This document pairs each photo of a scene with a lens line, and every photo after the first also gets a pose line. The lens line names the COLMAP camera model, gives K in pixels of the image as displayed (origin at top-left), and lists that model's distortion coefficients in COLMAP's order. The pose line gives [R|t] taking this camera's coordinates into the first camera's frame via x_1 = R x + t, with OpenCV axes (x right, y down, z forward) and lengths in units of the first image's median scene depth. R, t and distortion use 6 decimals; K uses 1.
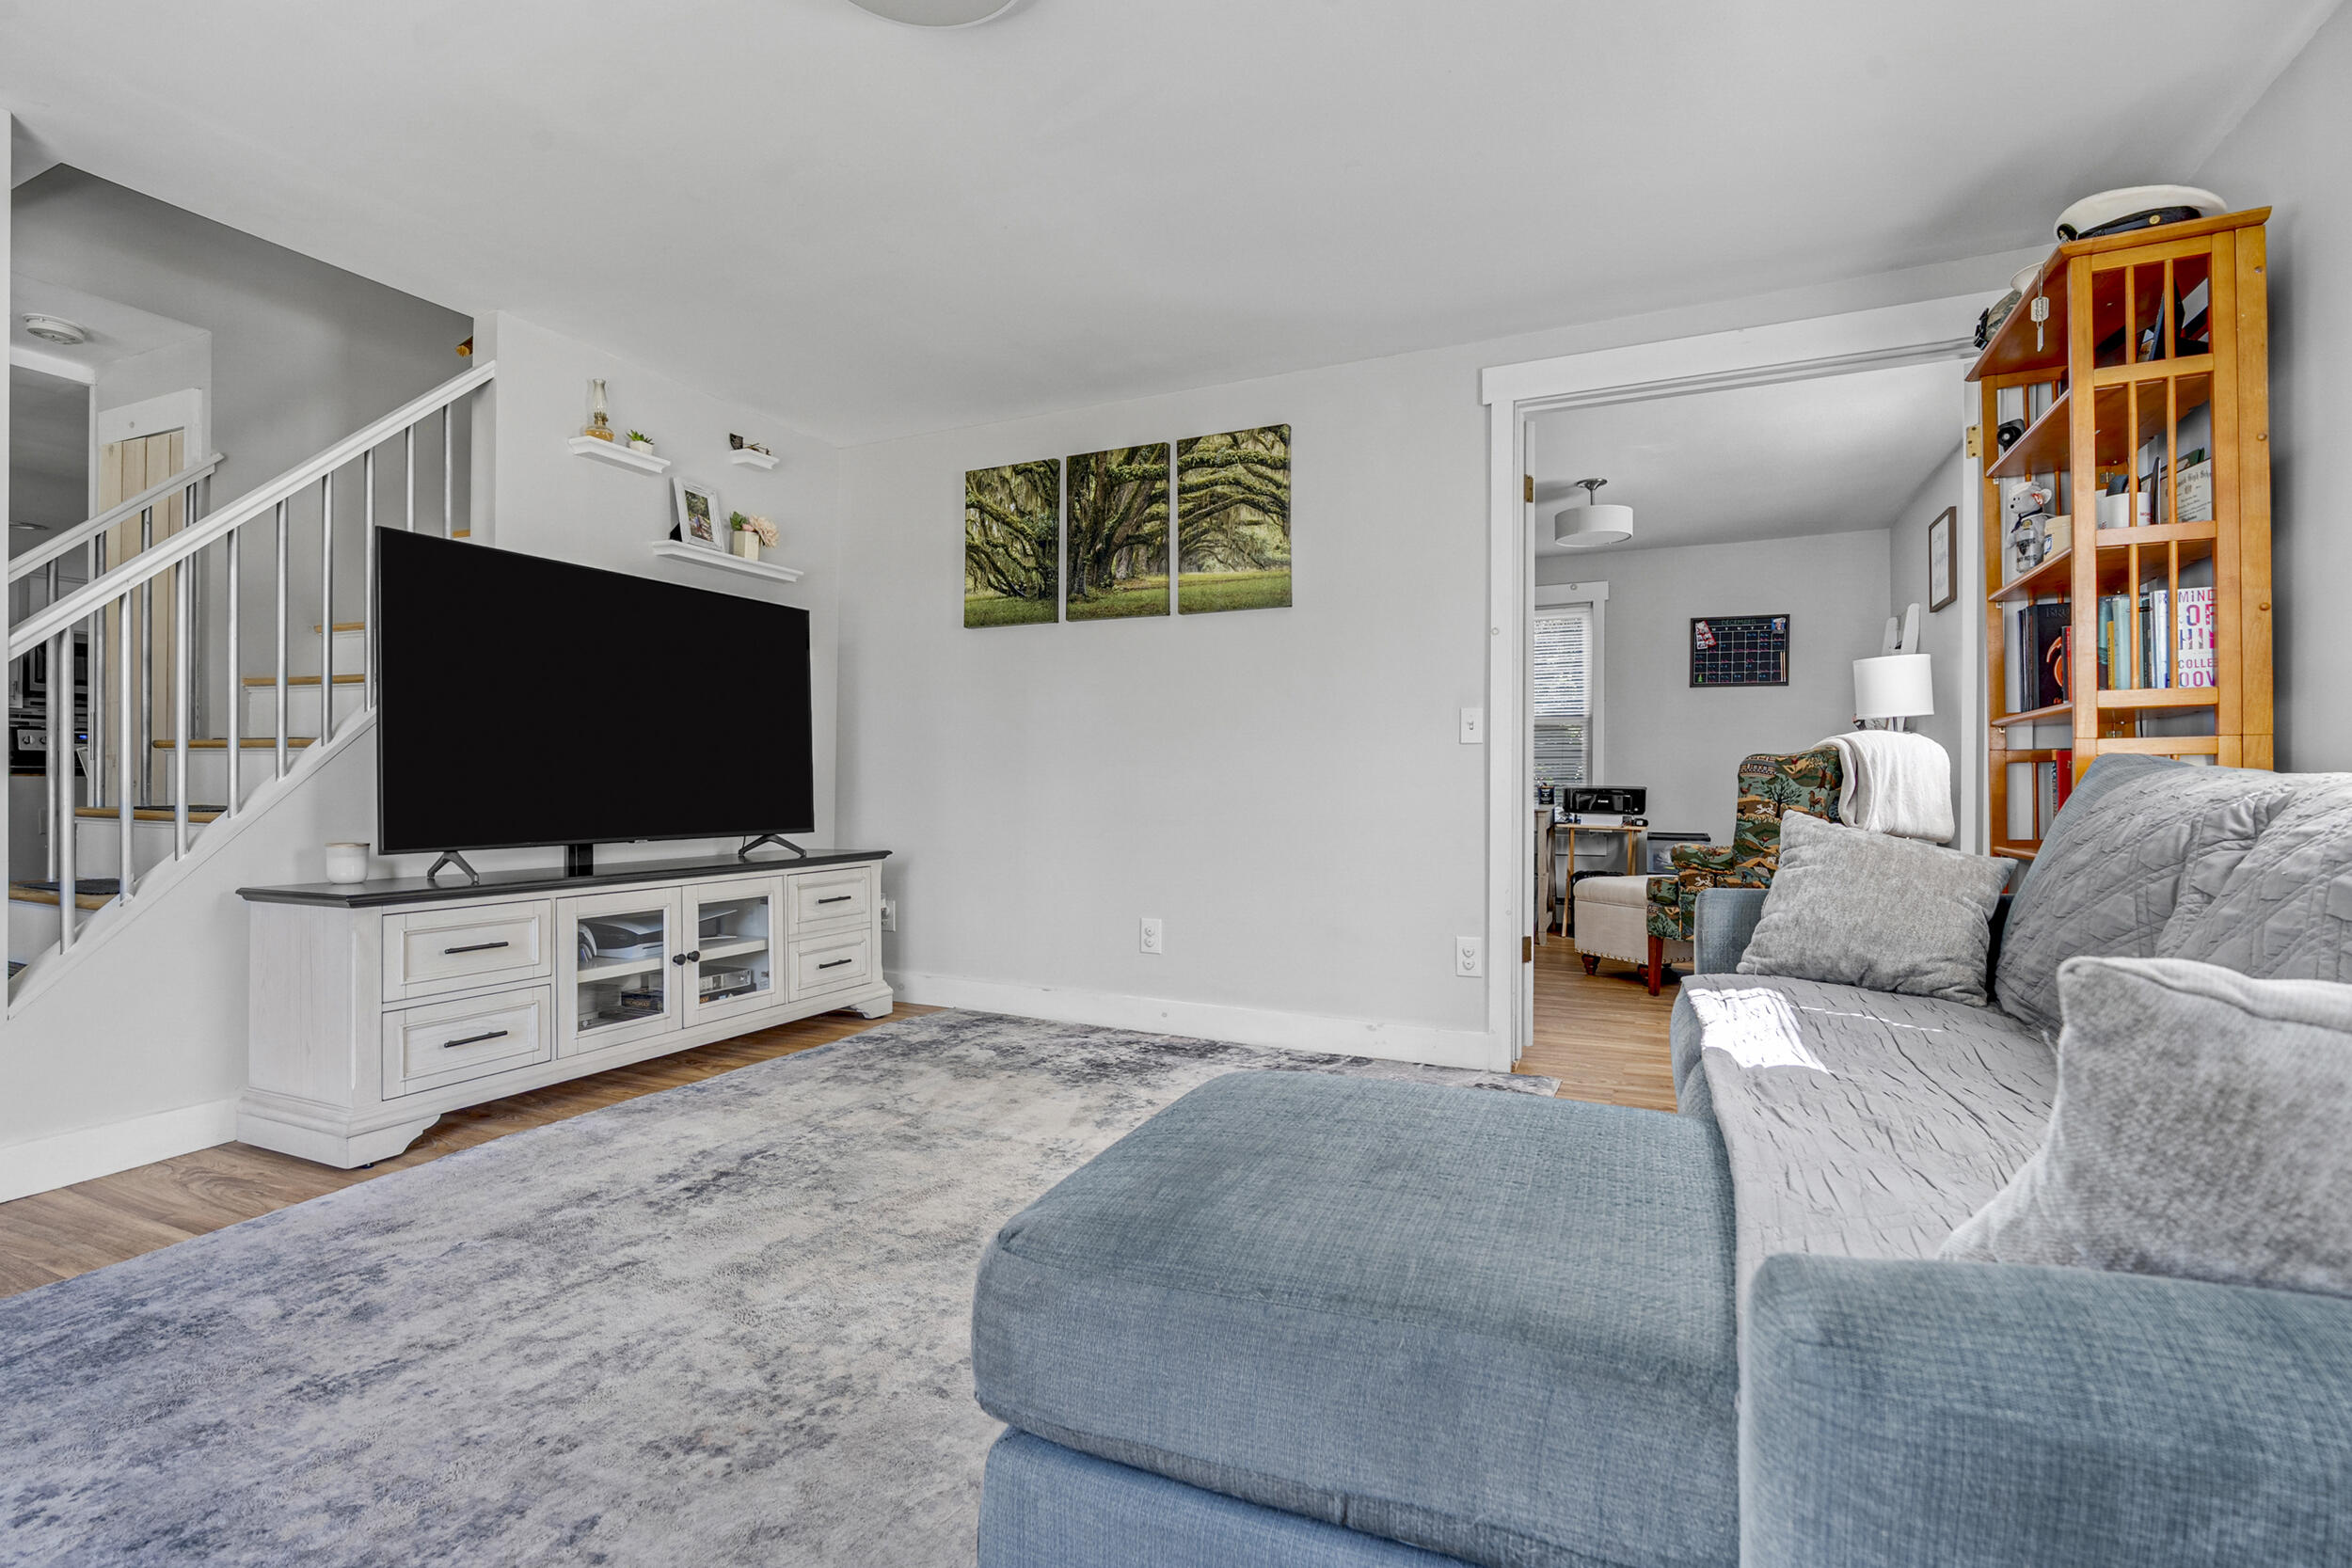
lens RADIAL K [[1073.7, 0, 1183.4], [0, 1073.7, 779.9], [0, 0, 1]] dist [-0.004149, 0.000152]
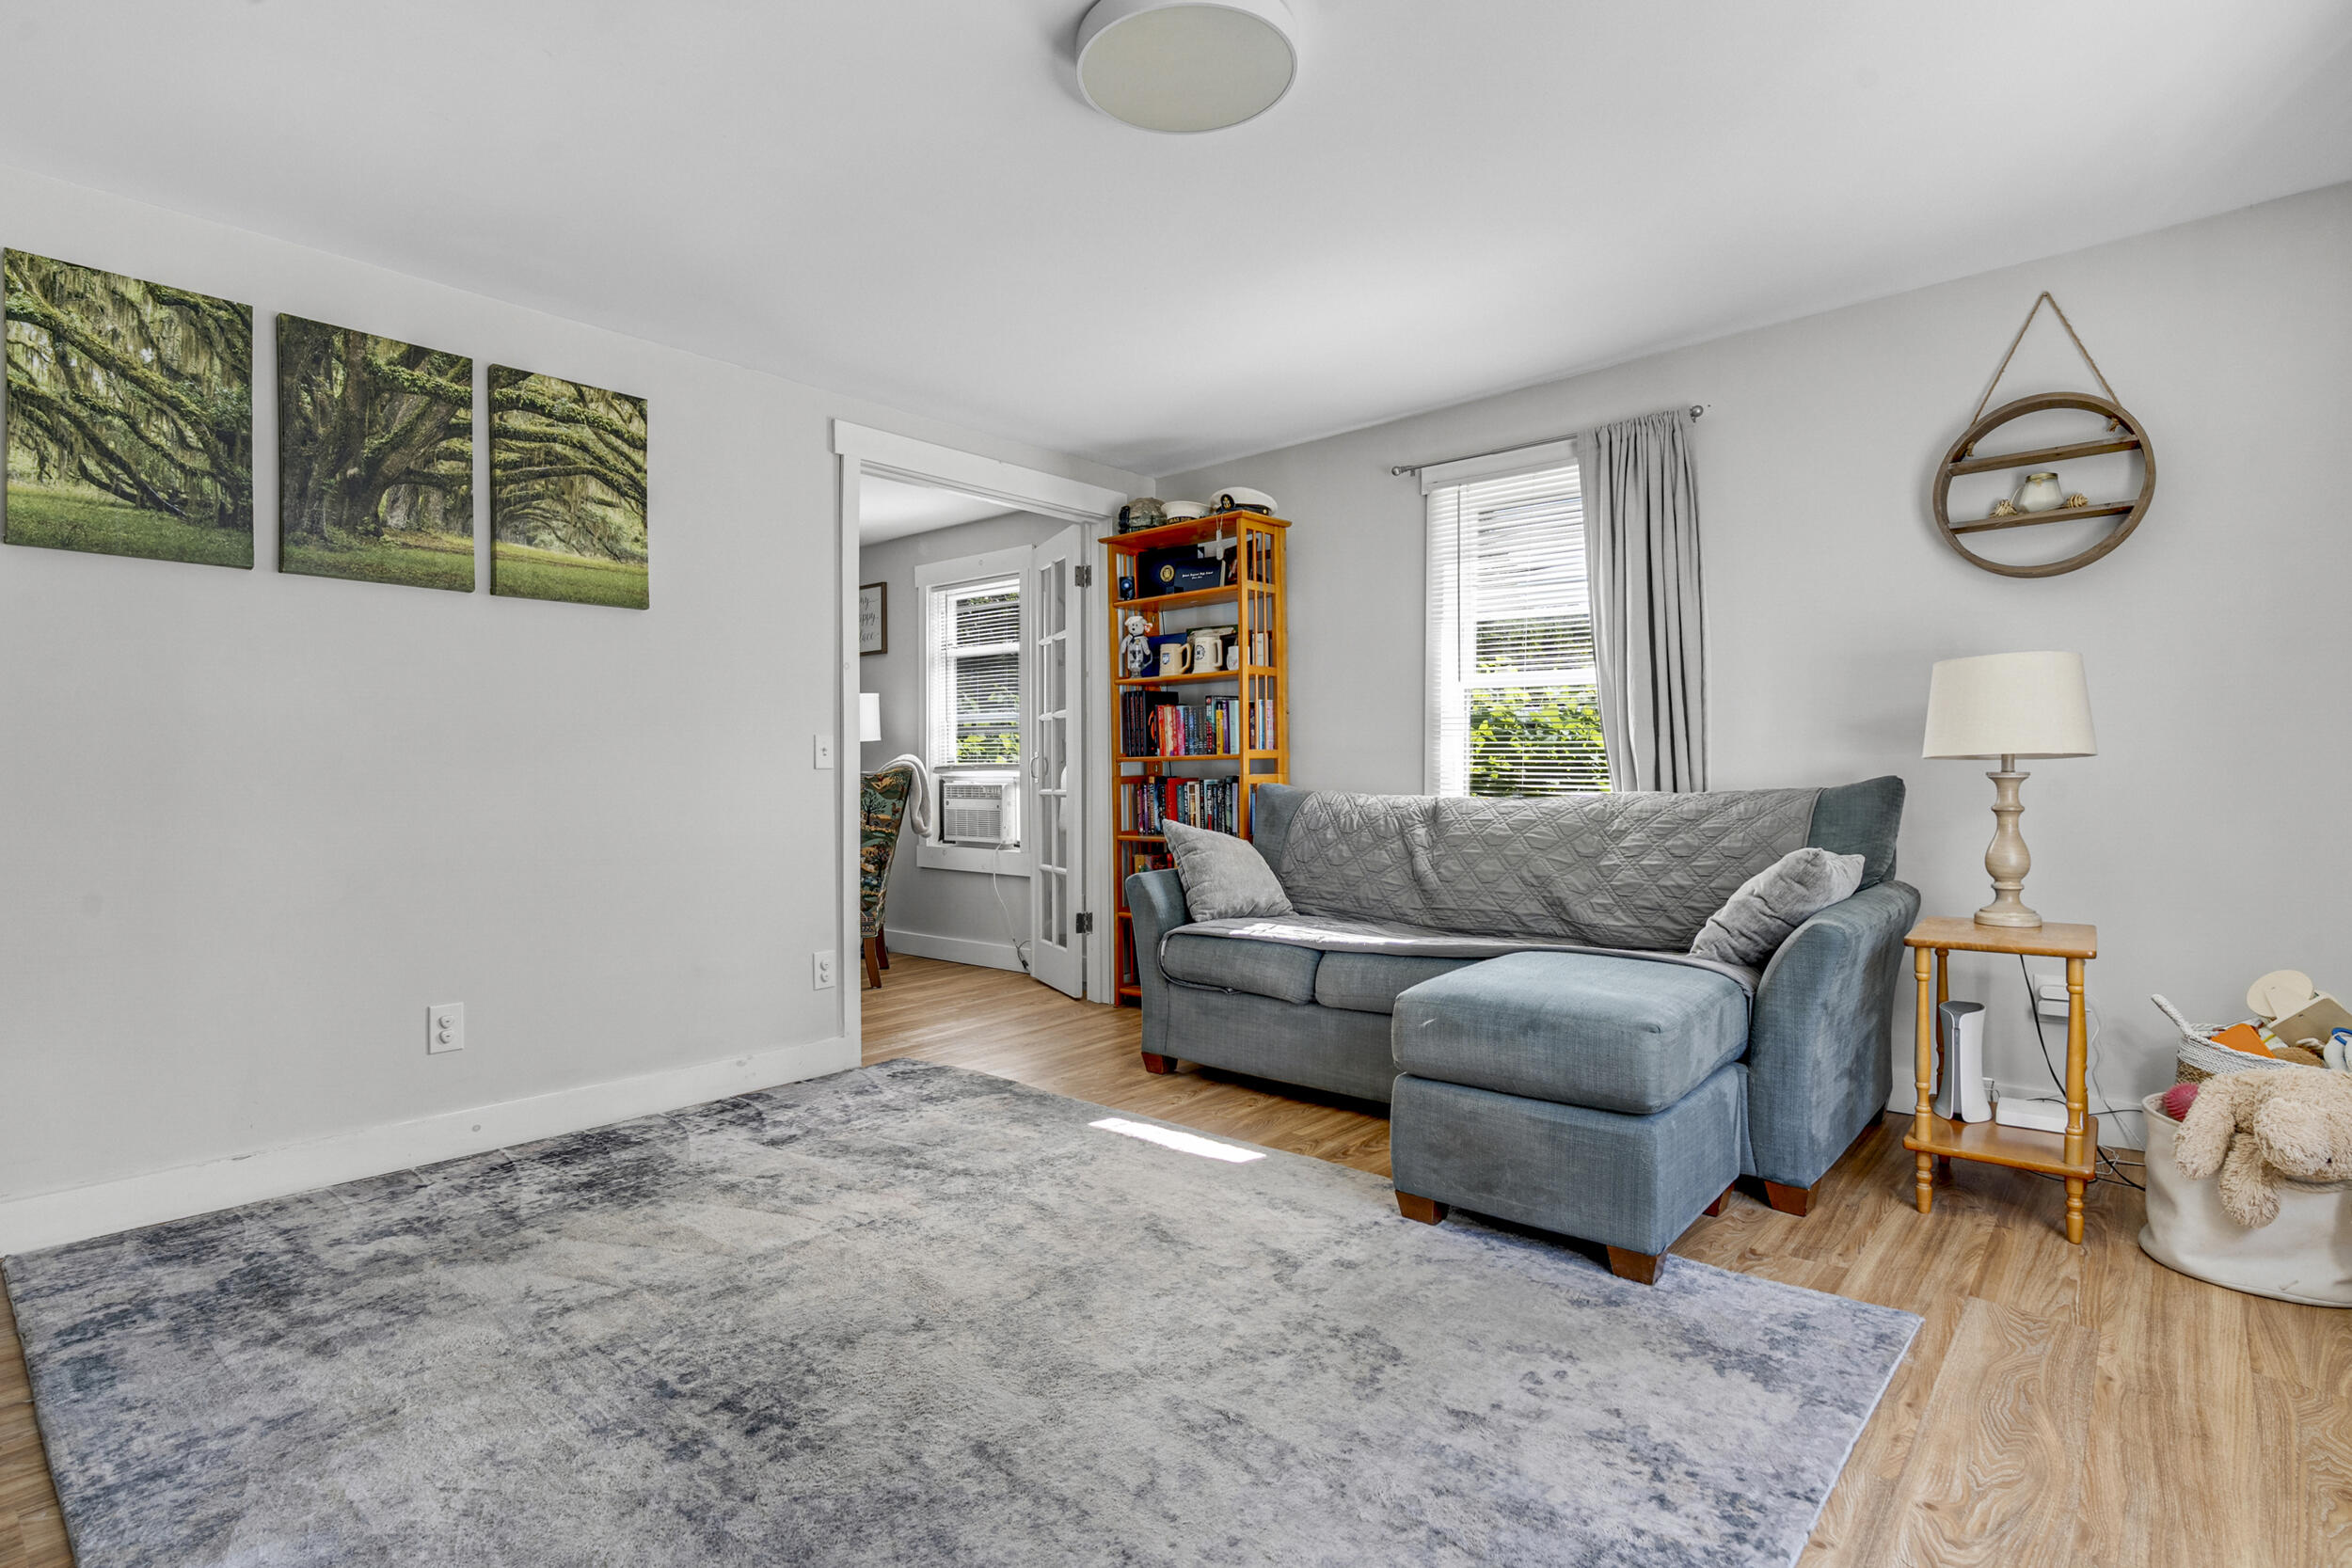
lens RADIAL K [[1133.2, 0, 1190.9], [0, 1133.2, 797.2], [0, 0, 1]] dist [-0.009262, 0.007310]
pose [[0.276415, -0.025420, 0.960702, -0.659880], [0.006589, 0.999677, 0.024556, -0.028956], [-0.961016, -0.000457, 0.276493, 0.318620]]
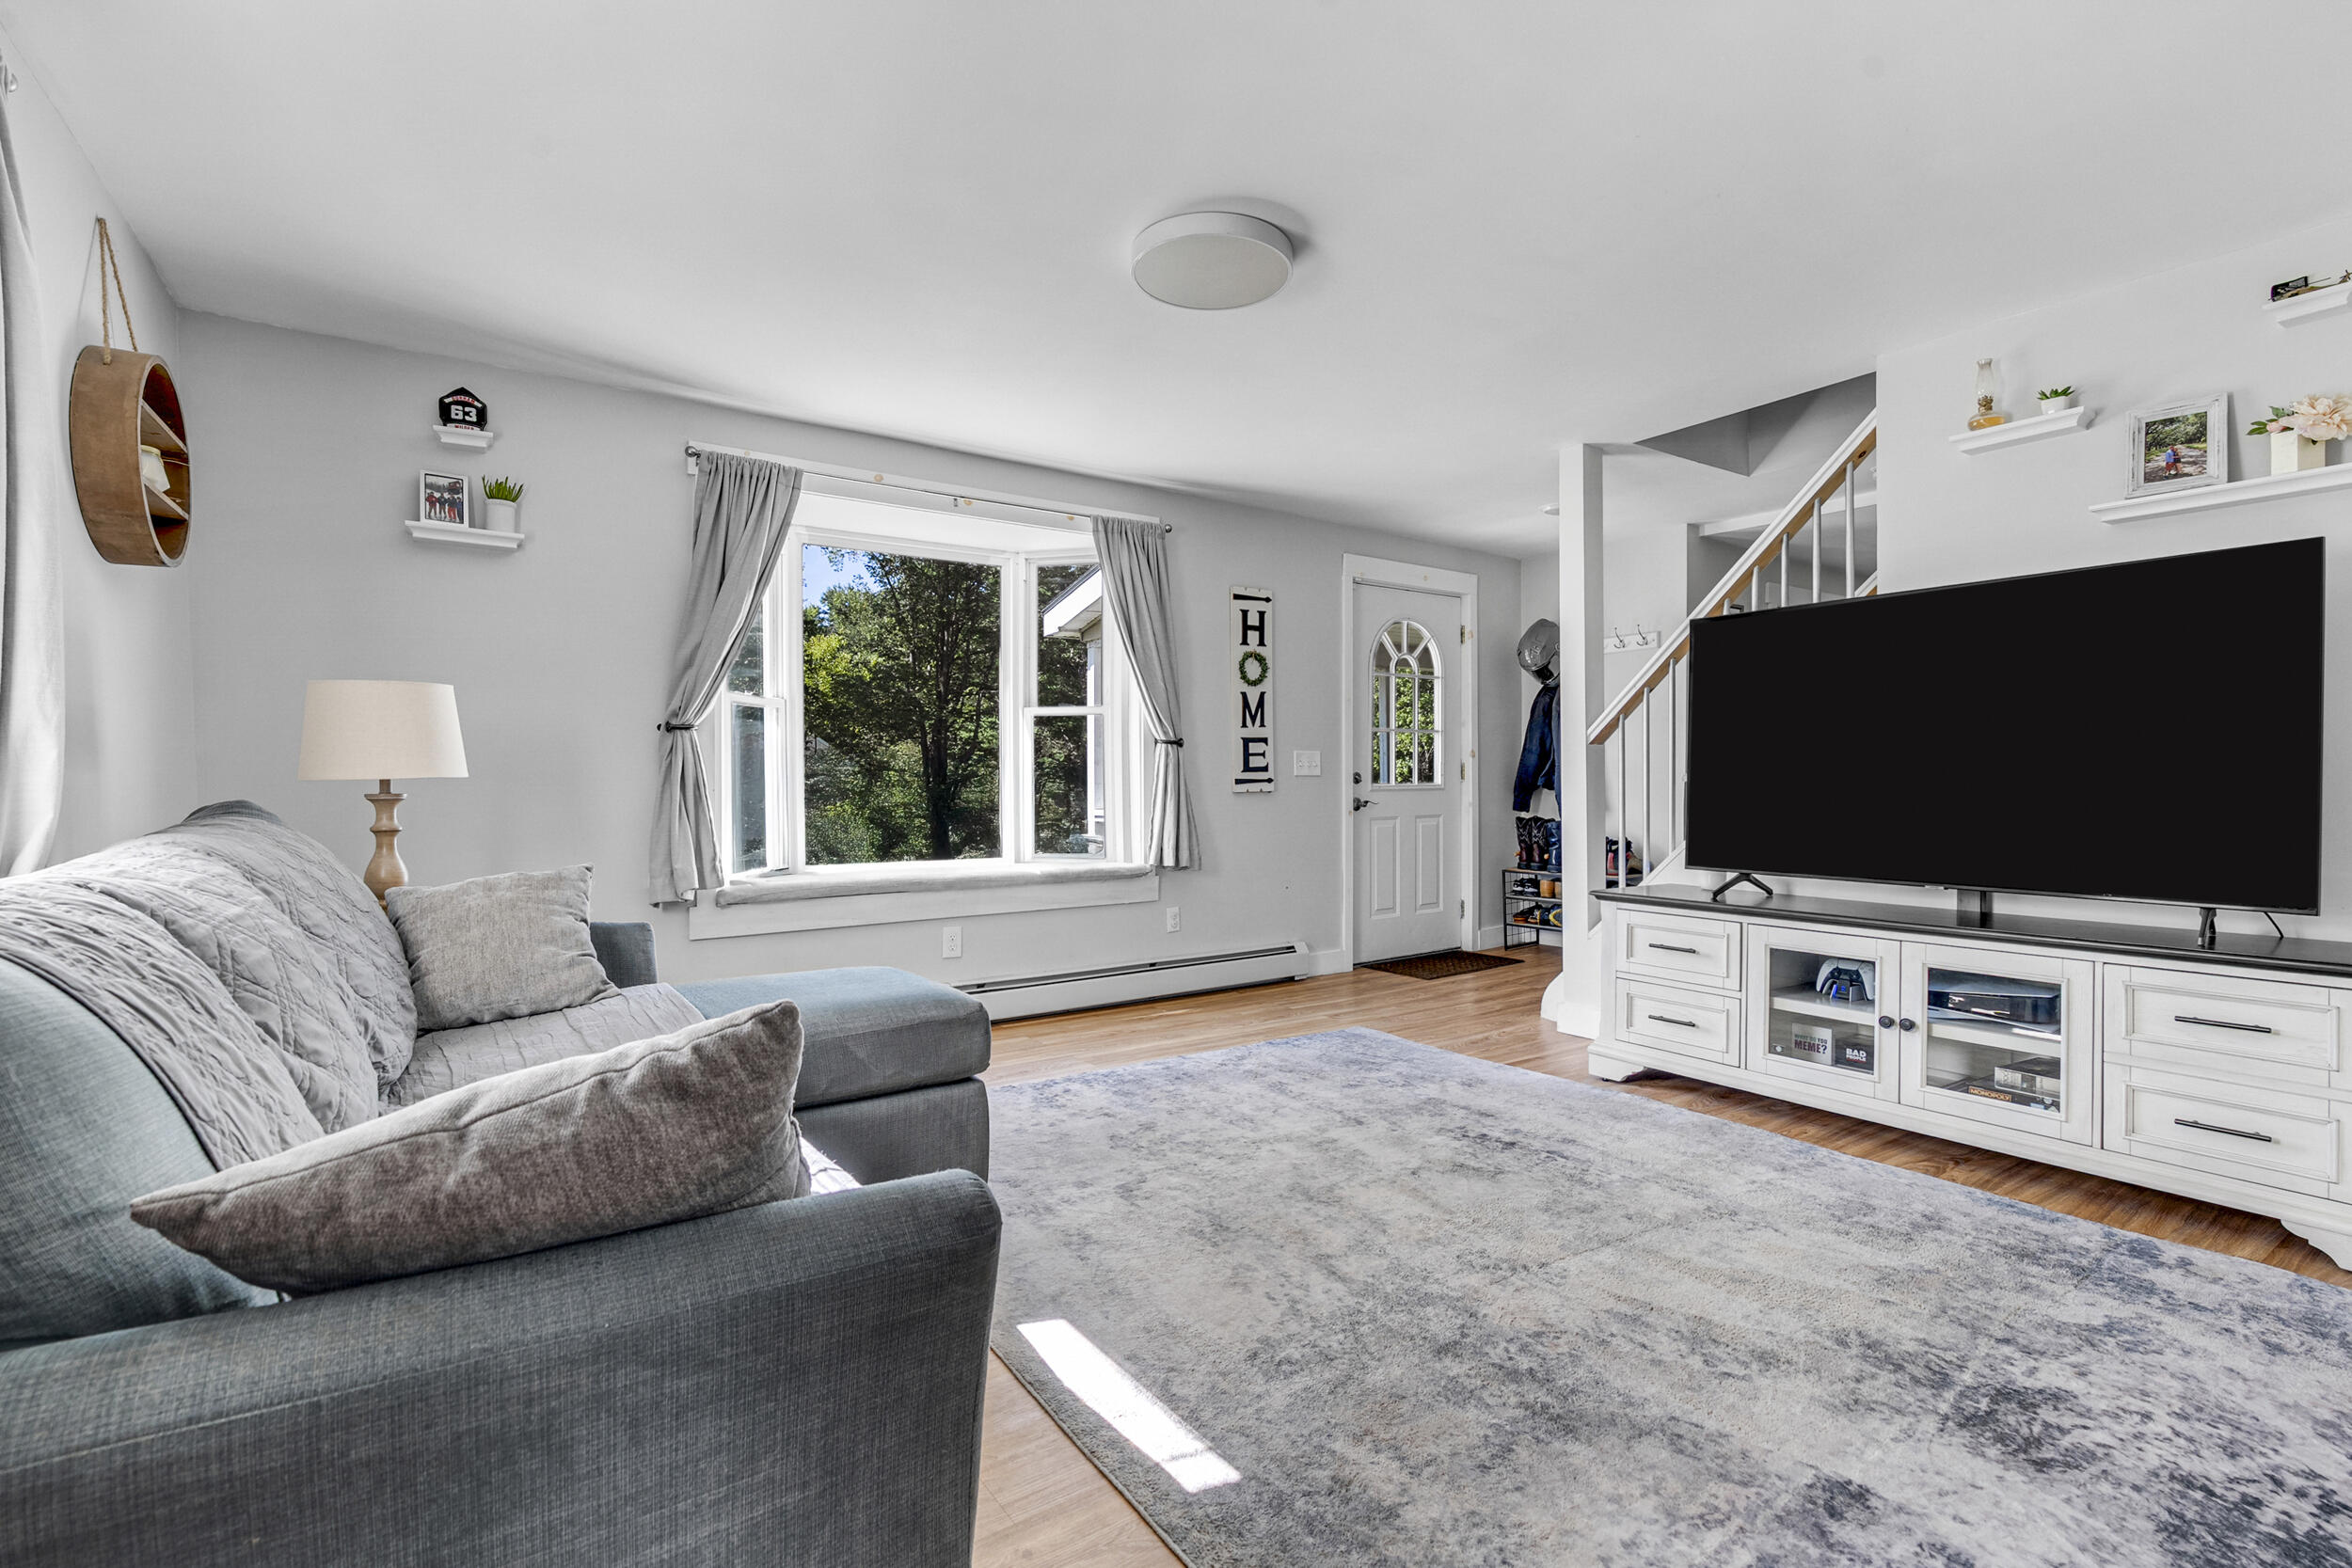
lens RADIAL K [[1073.7, 0, 1183.4], [0, 1073.7, 779.9], [0, 0, 1]] dist [-0.004149, 0.000152]
pose [[-0.515881, -0.000039, -0.856660, 0.510874], [0.004109, 0.999988, -0.002520, -0.028372], [0.856651, -0.004820, -0.515875, 0.830009]]
